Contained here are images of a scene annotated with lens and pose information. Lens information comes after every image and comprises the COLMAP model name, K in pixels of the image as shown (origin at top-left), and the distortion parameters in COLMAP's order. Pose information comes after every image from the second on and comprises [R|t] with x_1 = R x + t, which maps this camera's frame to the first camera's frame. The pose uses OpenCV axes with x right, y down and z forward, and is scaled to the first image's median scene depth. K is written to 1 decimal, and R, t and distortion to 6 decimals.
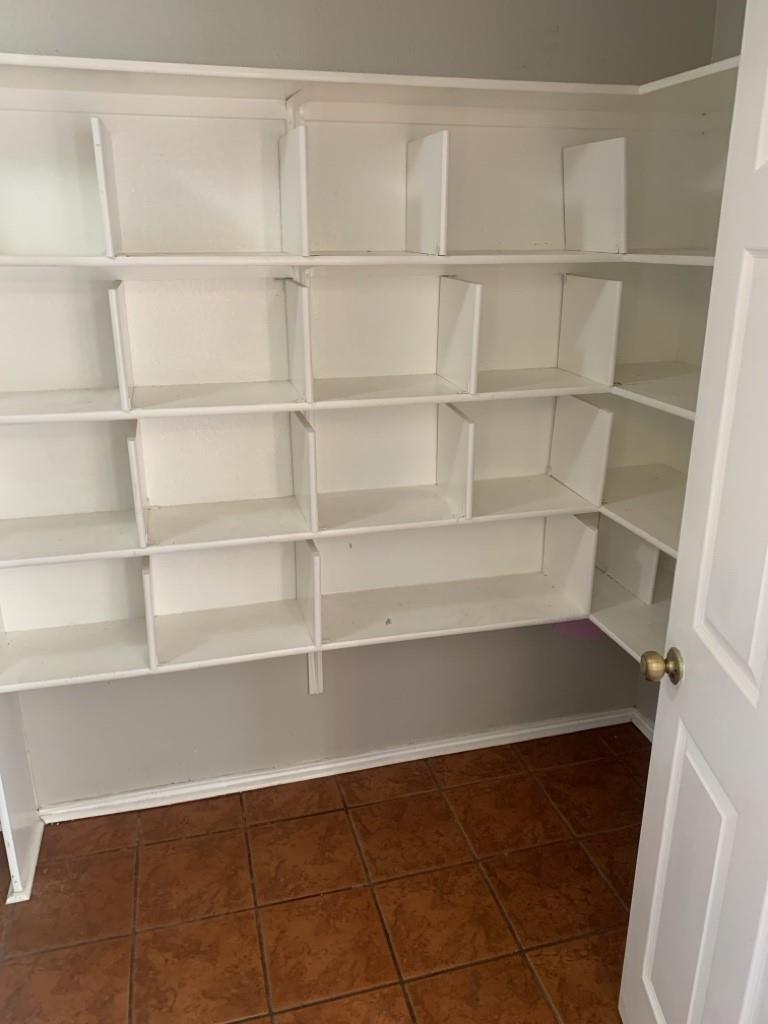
lens RADIAL K [[784.7, 0, 377.1], [0, 784.7, 515.6], [0, 0, 1]] dist [0.034170, -0.032430]
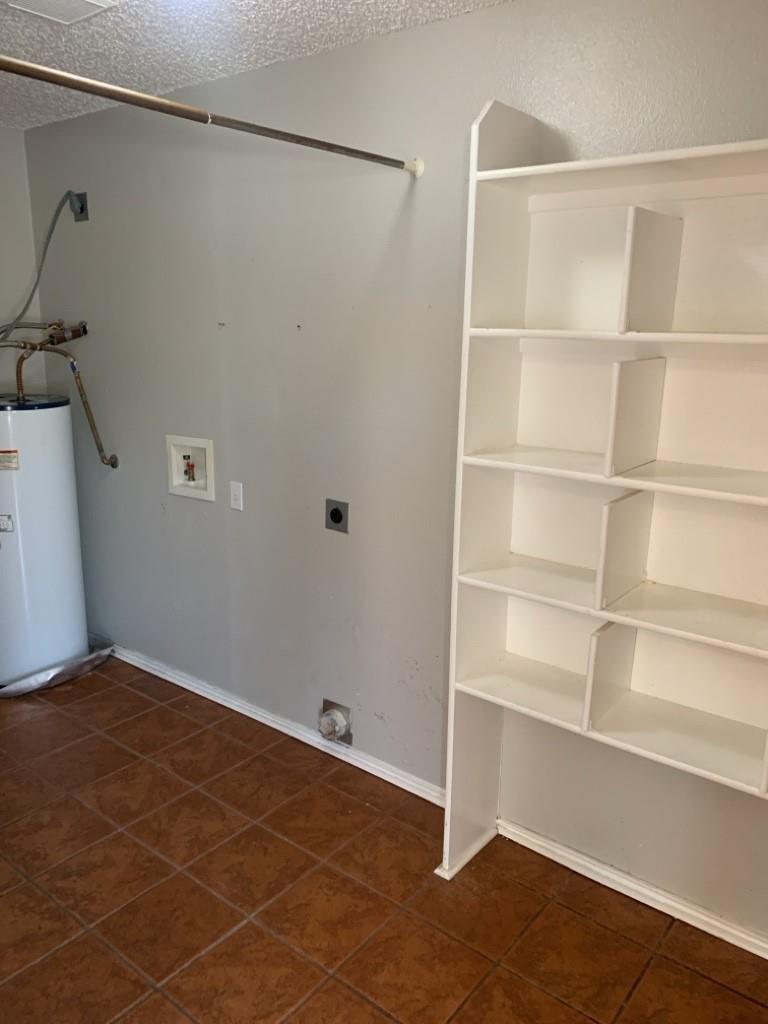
lens RADIAL K [[784.7, 0, 373.8], [0, 784.7, 509.3], [0, 0, 1]] dist [0.034170, -0.032430]
pose [[0.590642, 0.192614, -0.783608, 0.276535], [-0.277909, 0.960240, 0.026558, -0.028111], [0.757567, 0.202086, 0.620688, 0.099748]]
